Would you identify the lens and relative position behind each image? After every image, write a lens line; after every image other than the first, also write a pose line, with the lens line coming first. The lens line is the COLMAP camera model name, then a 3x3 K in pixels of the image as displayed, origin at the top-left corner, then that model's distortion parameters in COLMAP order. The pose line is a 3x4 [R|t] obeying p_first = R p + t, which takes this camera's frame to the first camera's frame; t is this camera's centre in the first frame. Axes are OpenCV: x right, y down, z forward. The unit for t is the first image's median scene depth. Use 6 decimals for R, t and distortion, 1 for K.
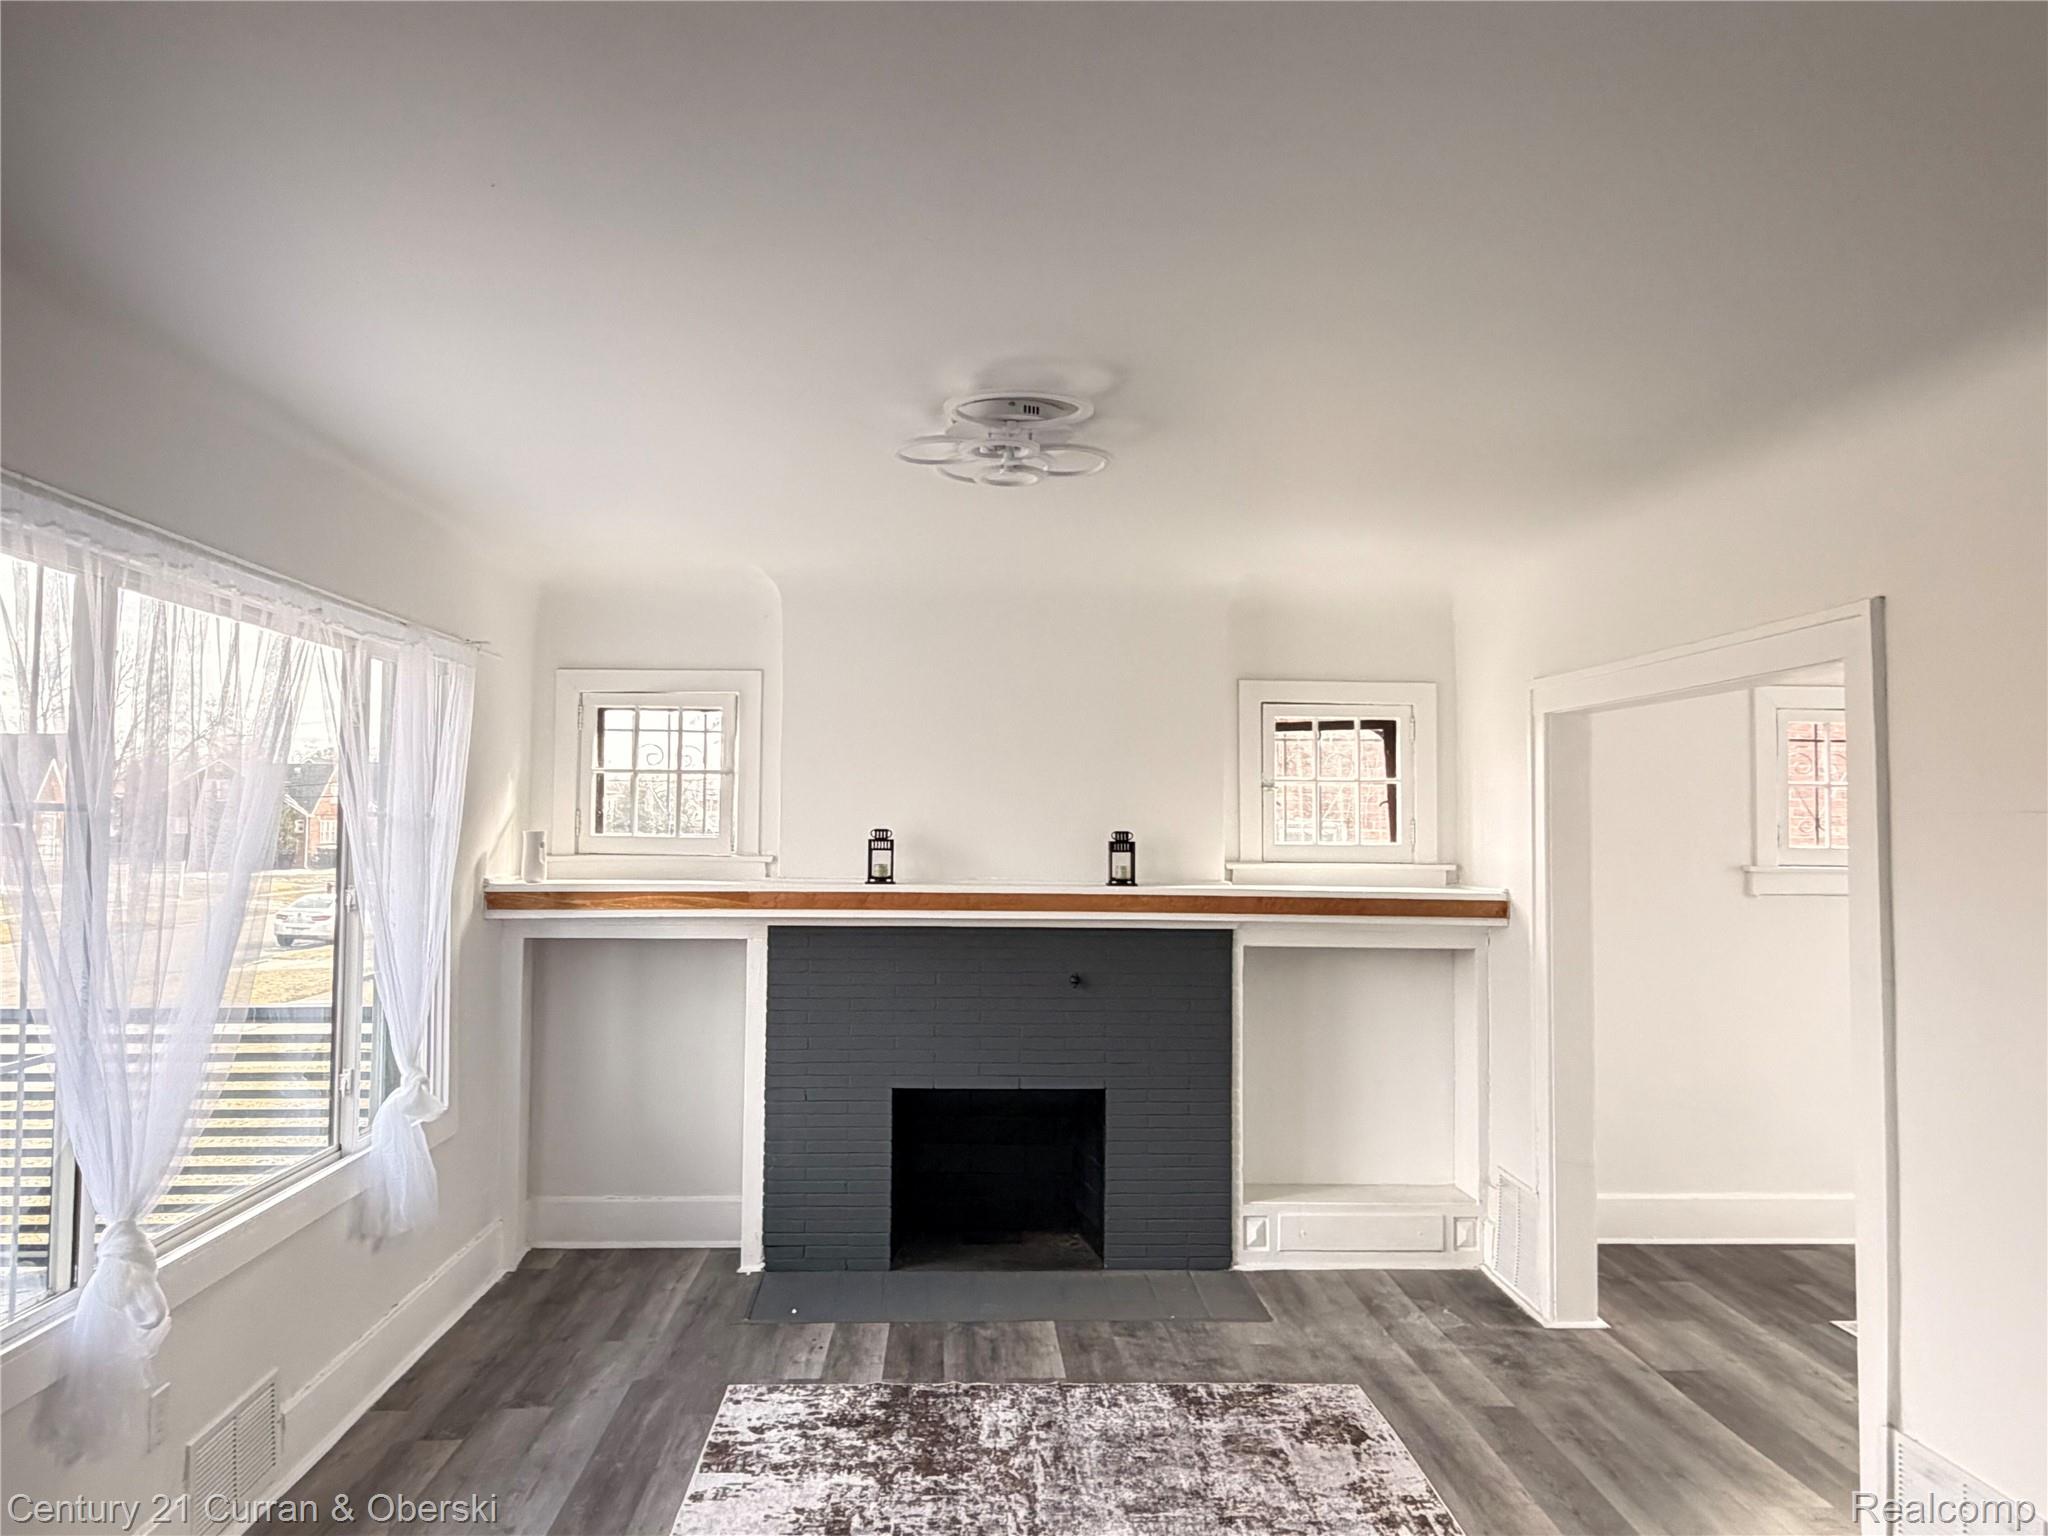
lens RADIAL K [[1383.2, 0, 1017.8], [0, 1383.2, 768.1], [0, 0, 1]] dist [-0.001211, 0.033045]
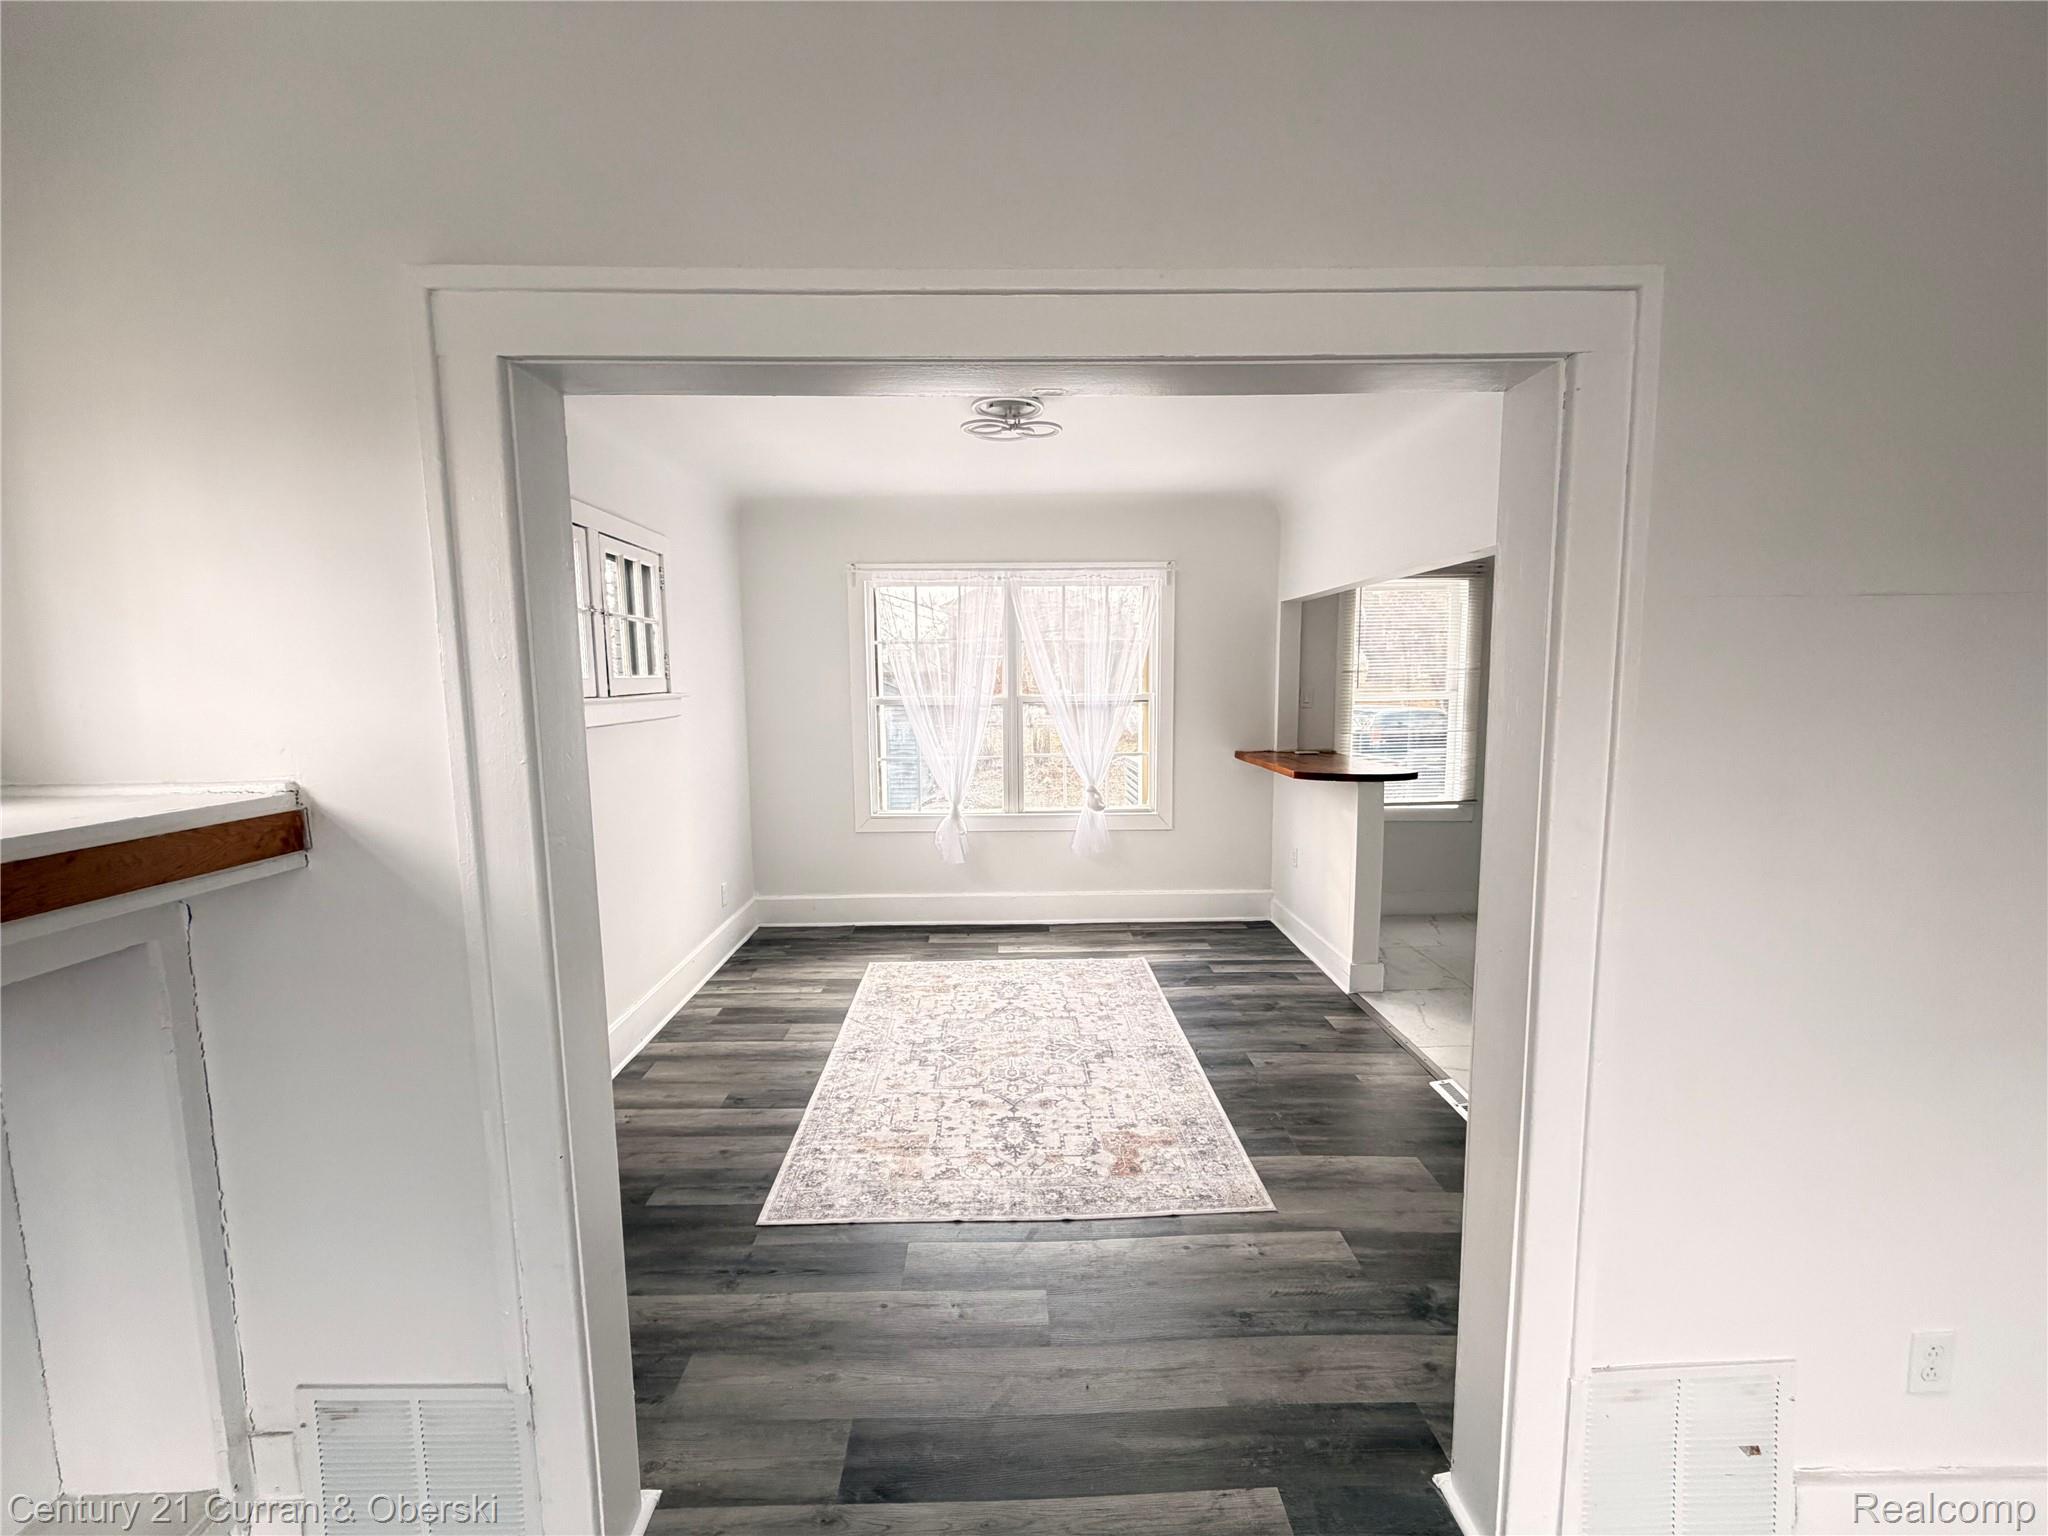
lens RADIAL K [[819.6, 0, 1015.7], [0, 819.6, 759.4], [0, 0, 1]] dist [0.011014, -0.000488]
pose [[0.028006, -0.115852, 0.992872, 0.133767], [-0.031987, 0.992649, 0.116728, 0.054339], [-0.999096, -0.035028, 0.024095, 0.984660]]
